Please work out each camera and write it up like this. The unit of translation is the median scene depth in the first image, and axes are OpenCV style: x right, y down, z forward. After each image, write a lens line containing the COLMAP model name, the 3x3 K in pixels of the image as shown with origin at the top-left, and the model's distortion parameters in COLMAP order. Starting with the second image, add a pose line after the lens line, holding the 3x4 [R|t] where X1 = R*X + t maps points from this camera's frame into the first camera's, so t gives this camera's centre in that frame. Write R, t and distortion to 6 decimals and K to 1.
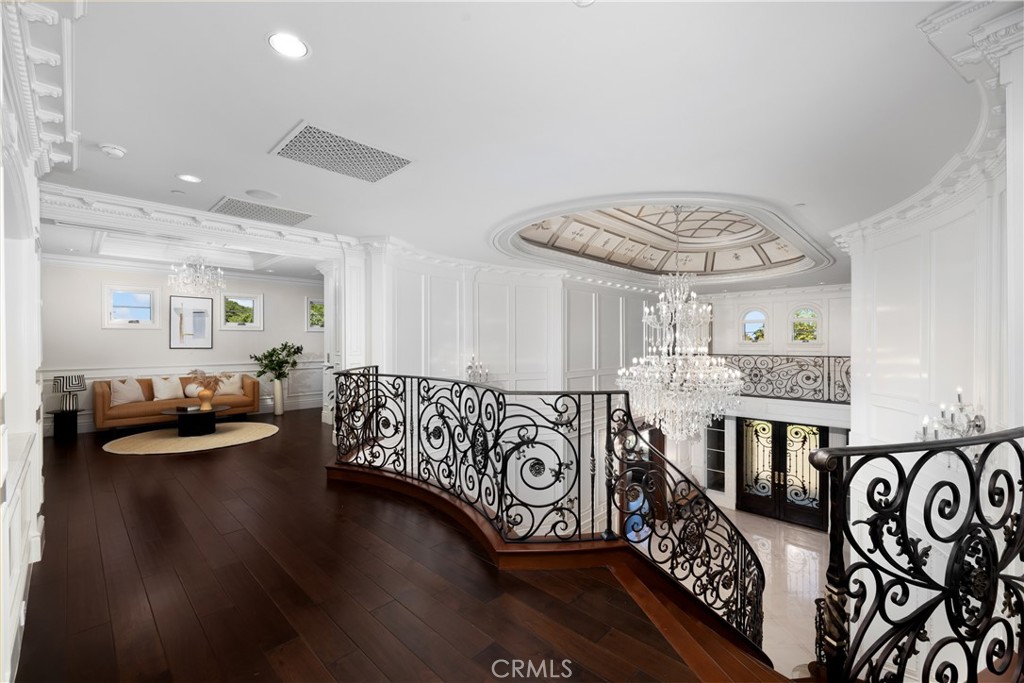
lens RADIAL K [[433.3, 0, 516.6], [0, 433.3, 344.5], [0, 0, 1]] dist [0.000454, 0.000242]
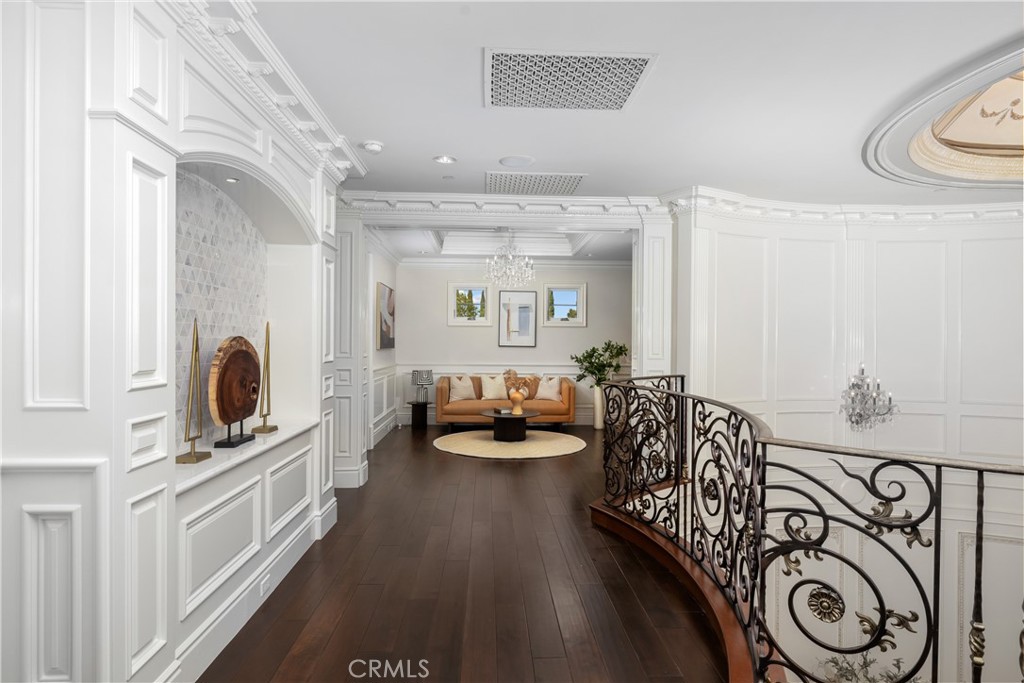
lens RADIAL K [[571.9, 0, 512.0], [0, 571.9, 341.5], [0, 0, 1]] dist [0.002222, -0.000496]
pose [[0.726806, 0.009550, -0.686776, 0.160538], [-0.013583, 0.999908, -0.000471, -0.001891], [0.686708, 0.009671, 0.726869, 0.205291]]
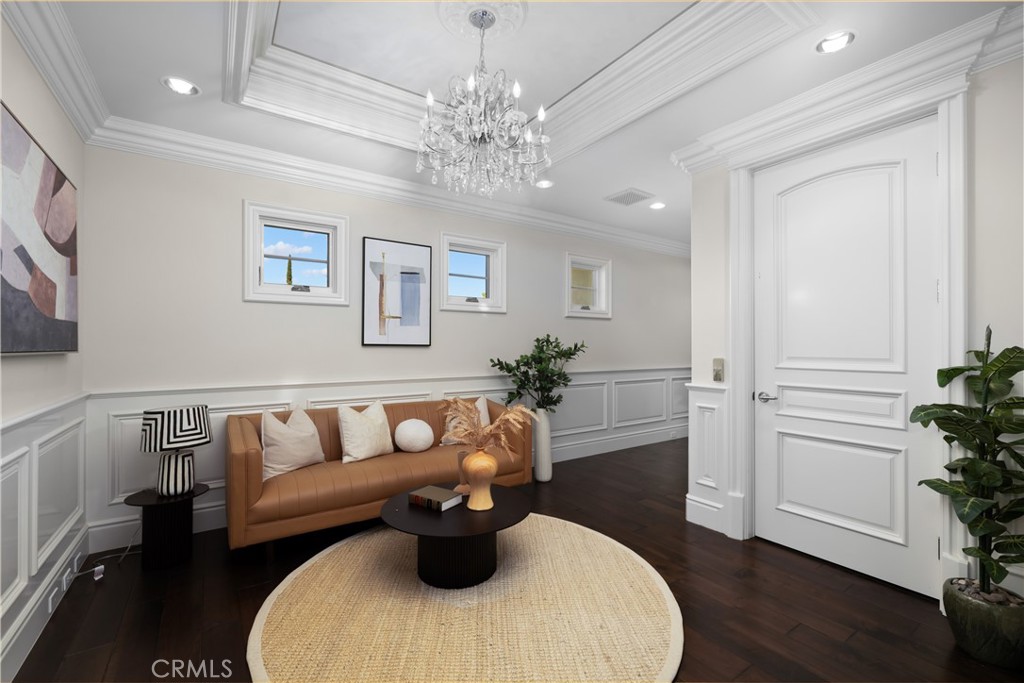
lens RADIAL K [[433.3, 0, 516.6], [0, 433.3, 344.5], [0, 0, 1]] dist [0.000454, 0.000242]
pose [[0.981727, 0.006663, -0.190179, -1.030744], [-0.007265, 0.999971, -0.002466, 0.016531], [0.190157, 0.003803, 0.981746, 1.064608]]
